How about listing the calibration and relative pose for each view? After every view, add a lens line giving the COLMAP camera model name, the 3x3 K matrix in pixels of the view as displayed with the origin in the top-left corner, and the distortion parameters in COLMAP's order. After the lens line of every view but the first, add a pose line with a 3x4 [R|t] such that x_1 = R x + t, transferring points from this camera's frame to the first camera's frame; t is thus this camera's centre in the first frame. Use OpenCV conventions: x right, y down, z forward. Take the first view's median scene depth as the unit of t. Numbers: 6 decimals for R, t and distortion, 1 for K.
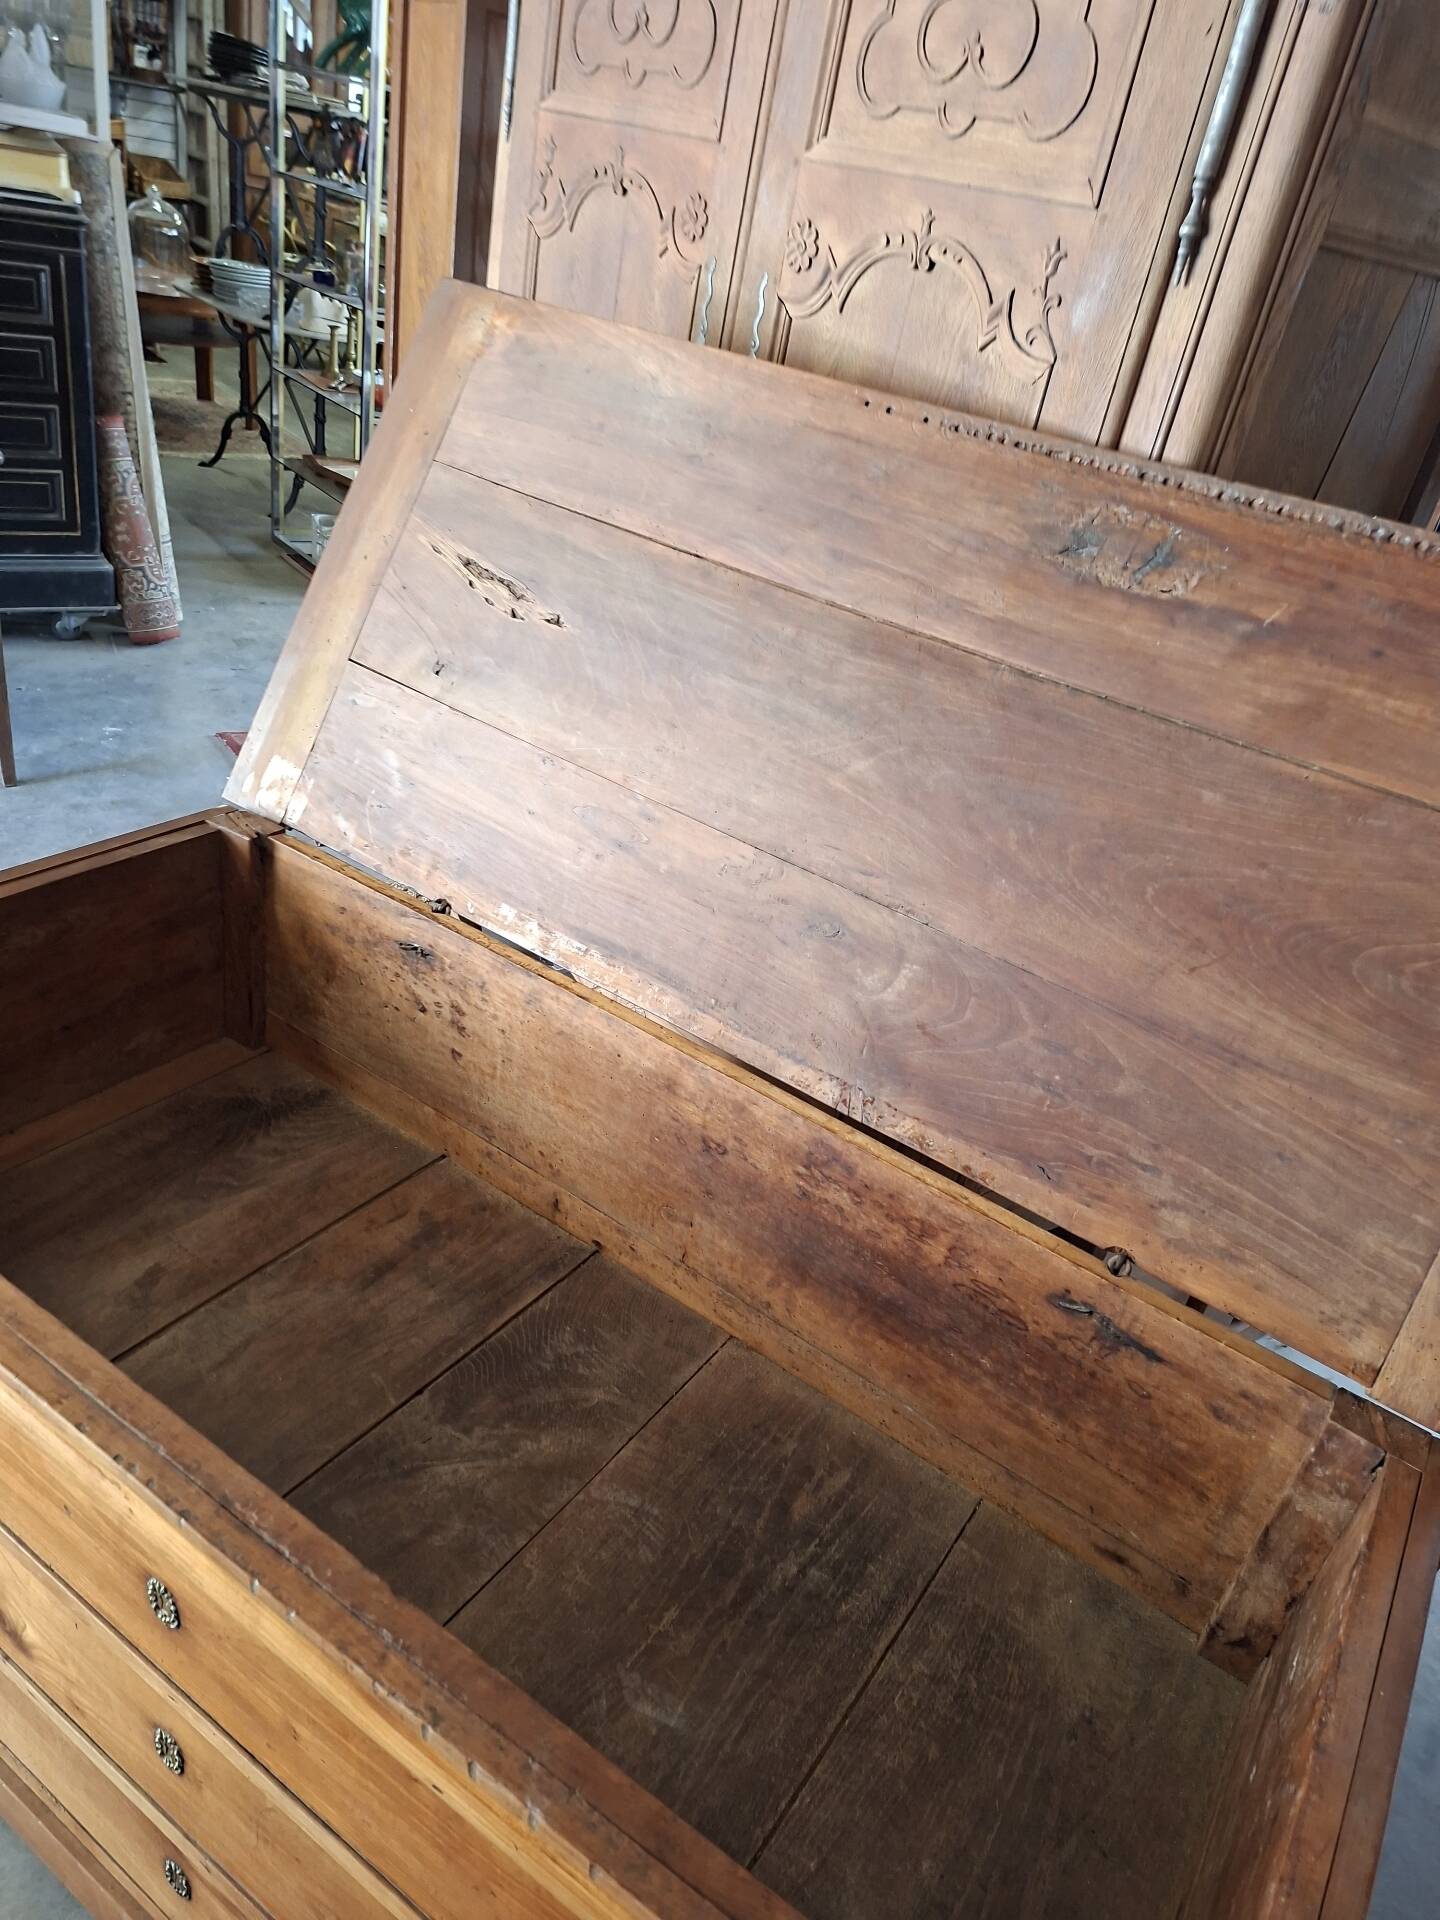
lens RADIAL K [[1325.8, 0, 739.1], [0, 1325.8, 988.0], [0, 0, 1]] dist [0.064000, -0.069867]
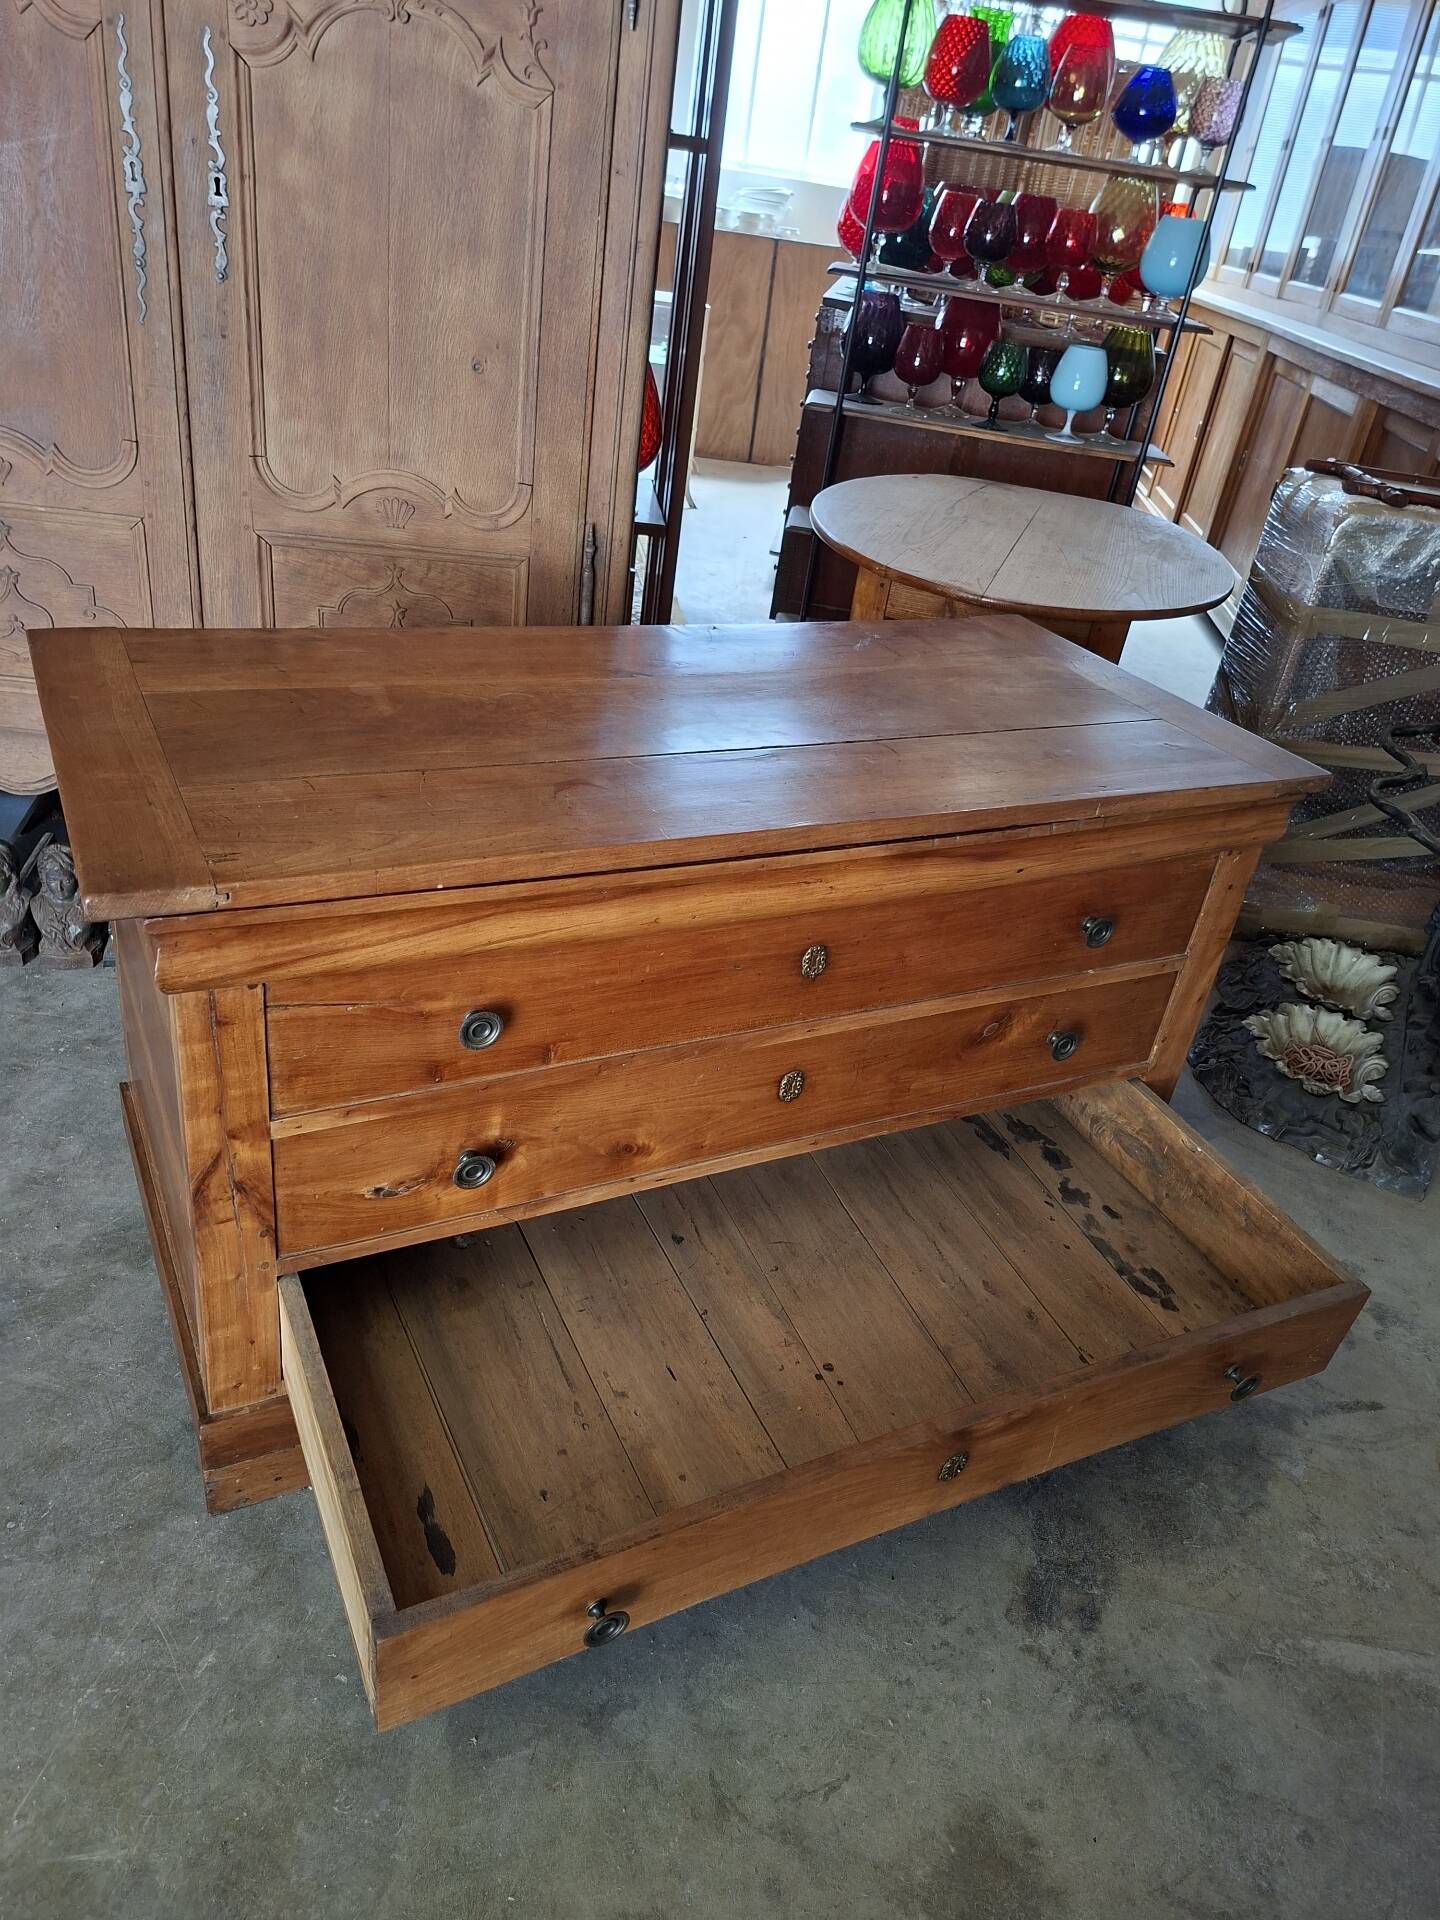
lens RADIAL K [[1325.8, 0, 724.3], [0, 1325.8, 967.6], [0, 0, 1]] dist [0.064000, -0.069867]
pose [[0.509491, -0.537630, 0.671843, -0.959057], [0.404561, 0.838770, 0.364412, -0.111796], [-0.759440, 0.086137, 0.644850, 0.018196]]
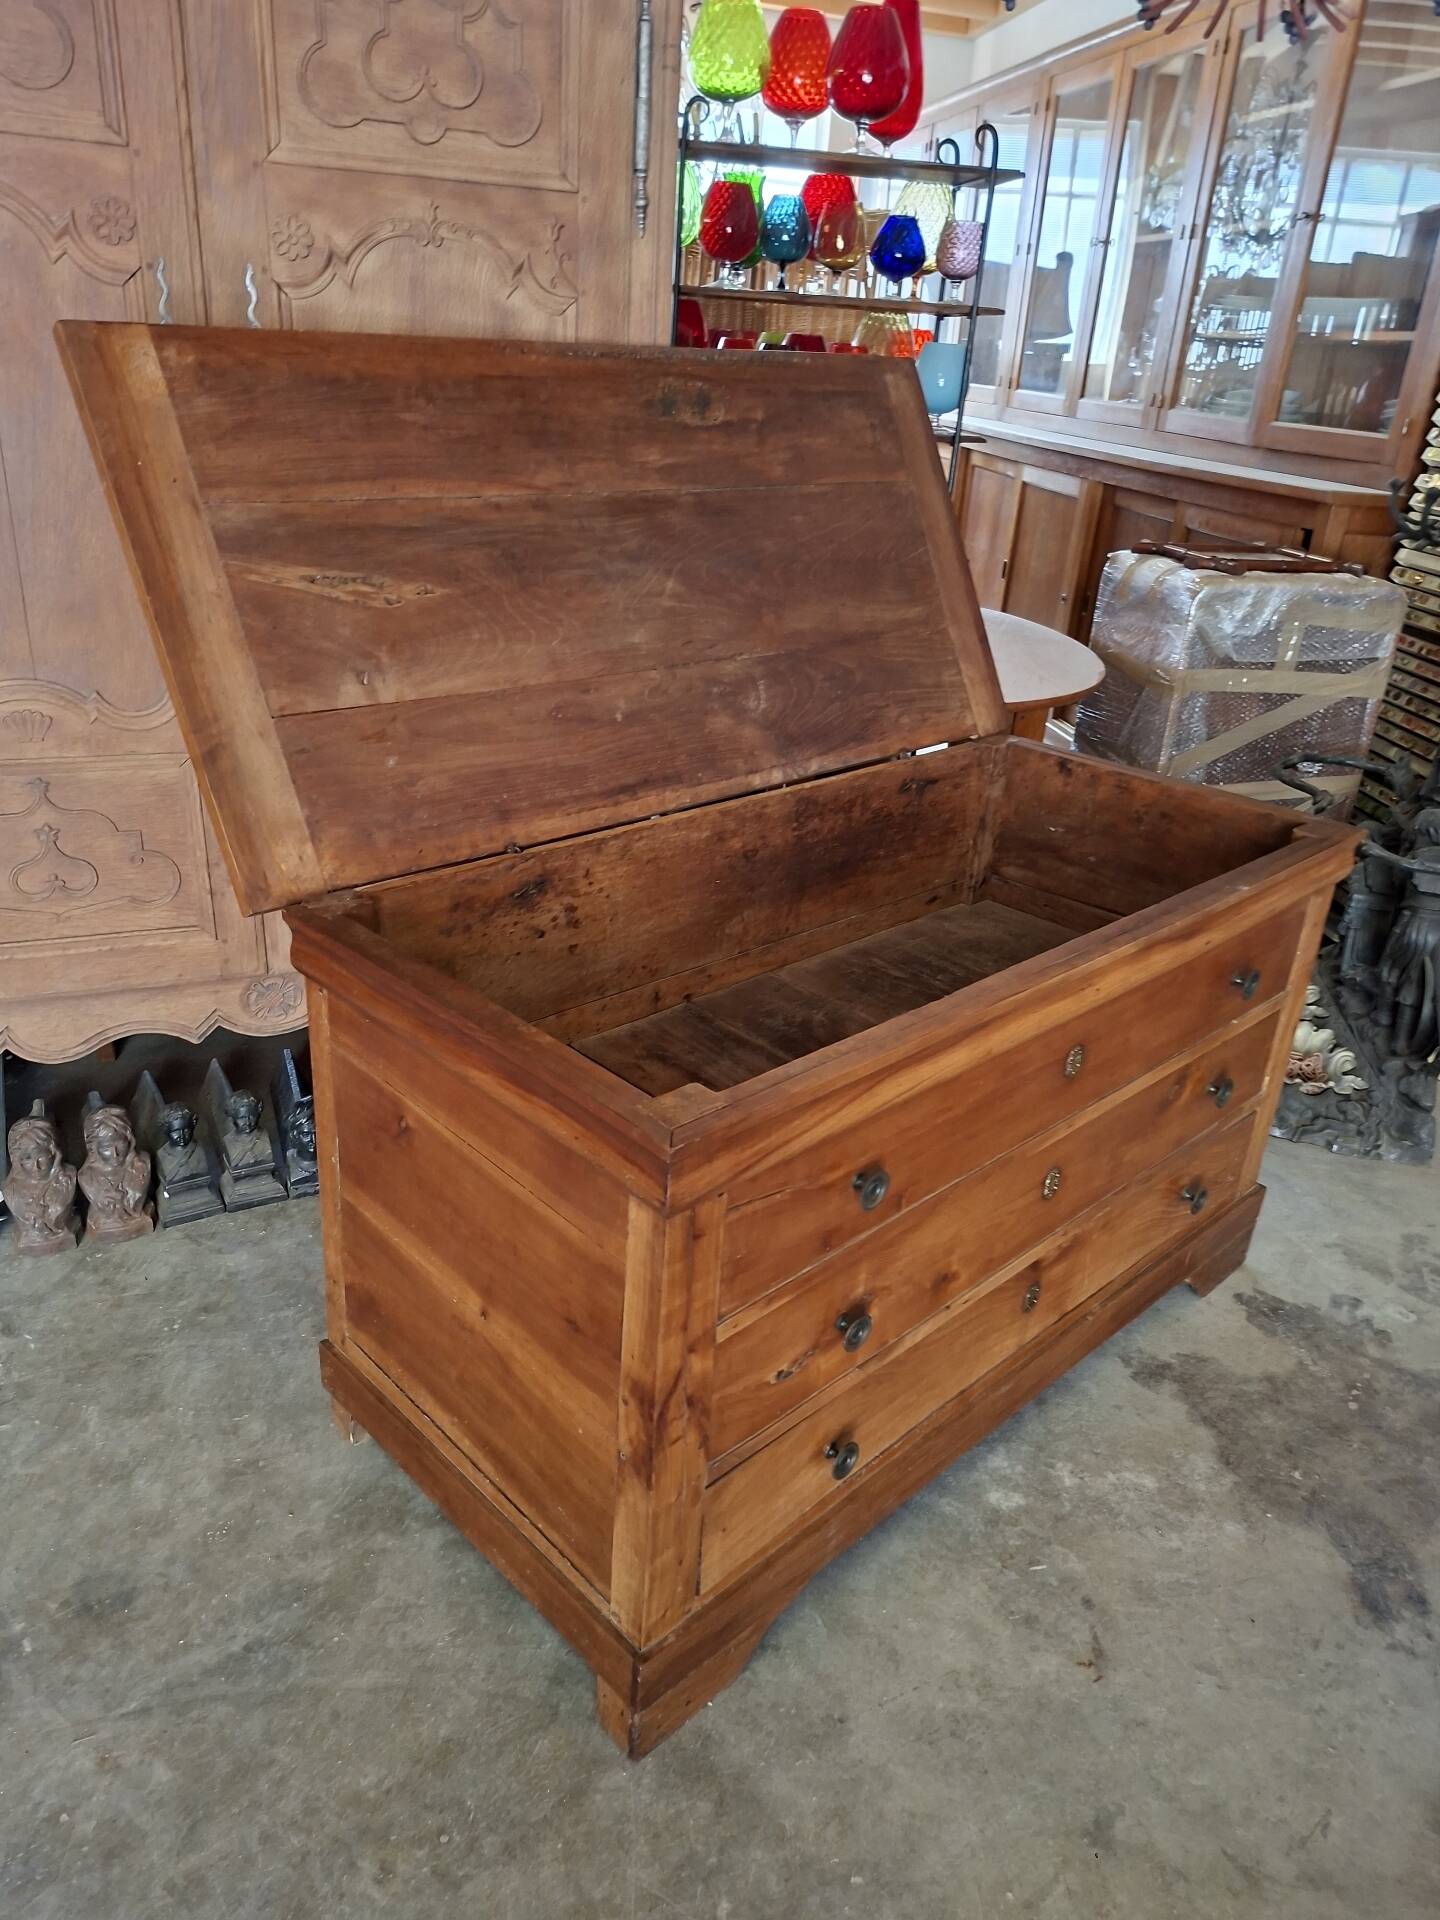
lens RADIAL K [[1325.8, 0, 686.9], [0, 1325.8, 981.8], [0, 0, 1]] dist [0.064000, -0.069867]
pose [[0.248507, -0.564805, 0.786918, -1.131227], [0.485190, 0.775720, 0.403546, -0.354563], [-0.838353, 0.281520, 0.466809, 0.352392]]
